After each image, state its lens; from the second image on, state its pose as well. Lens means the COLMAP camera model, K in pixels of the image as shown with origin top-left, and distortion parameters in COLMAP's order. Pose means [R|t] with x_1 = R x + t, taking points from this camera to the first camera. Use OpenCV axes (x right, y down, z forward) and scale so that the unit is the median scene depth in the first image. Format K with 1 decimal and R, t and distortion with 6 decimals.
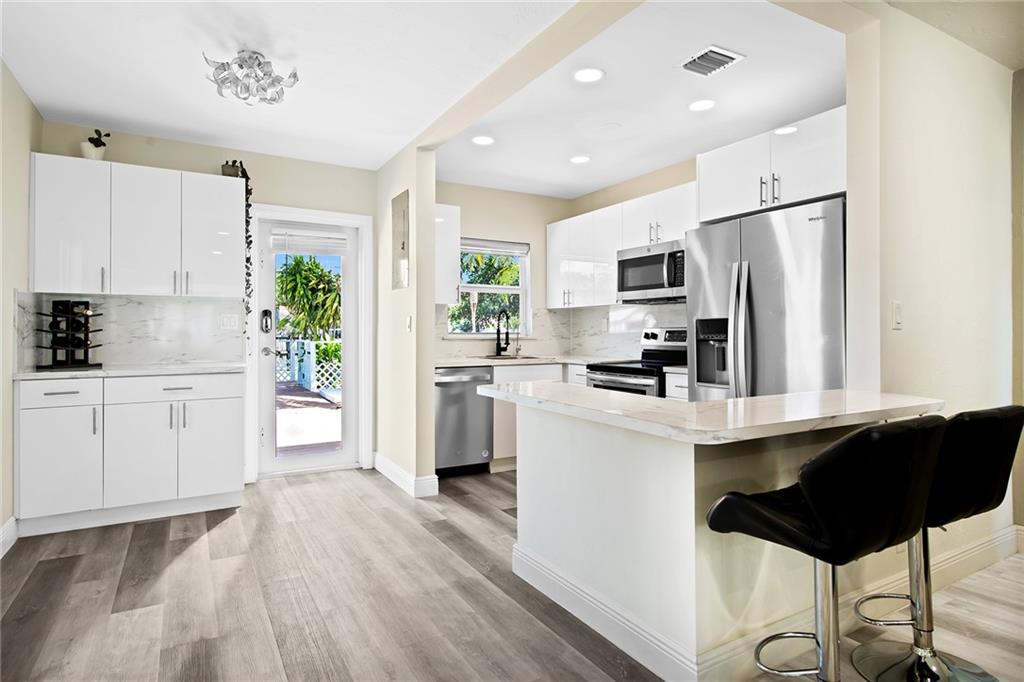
lens RADIAL K [[563.9, 0, 525.7], [0, 563.9, 339.9], [0, 0, 1]] dist [-0.000124, 0.000327]
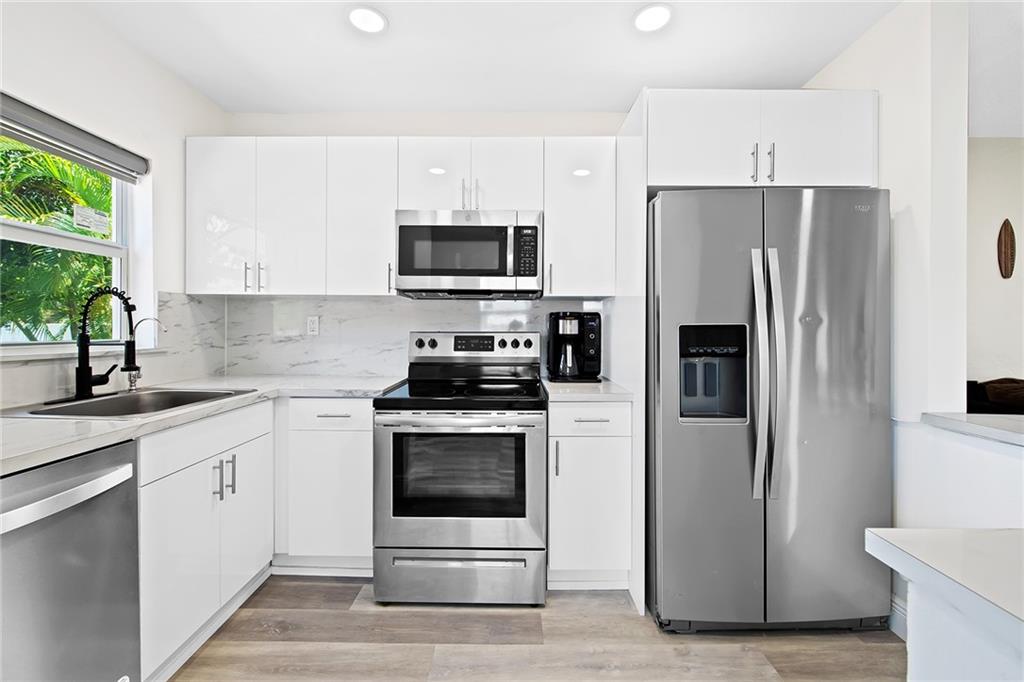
lens RADIAL K [[407.0, 0, 510.1], [0, 407.0, 326.3], [0, 0, 1]] dist [0.000697, 0.000020]
pose [[0.525404, 0.008818, 0.850807, -0.157634], [0.005296, 0.999893, -0.013634, -0.020943], [-0.850836, 0.011669, 0.525301, 0.656197]]
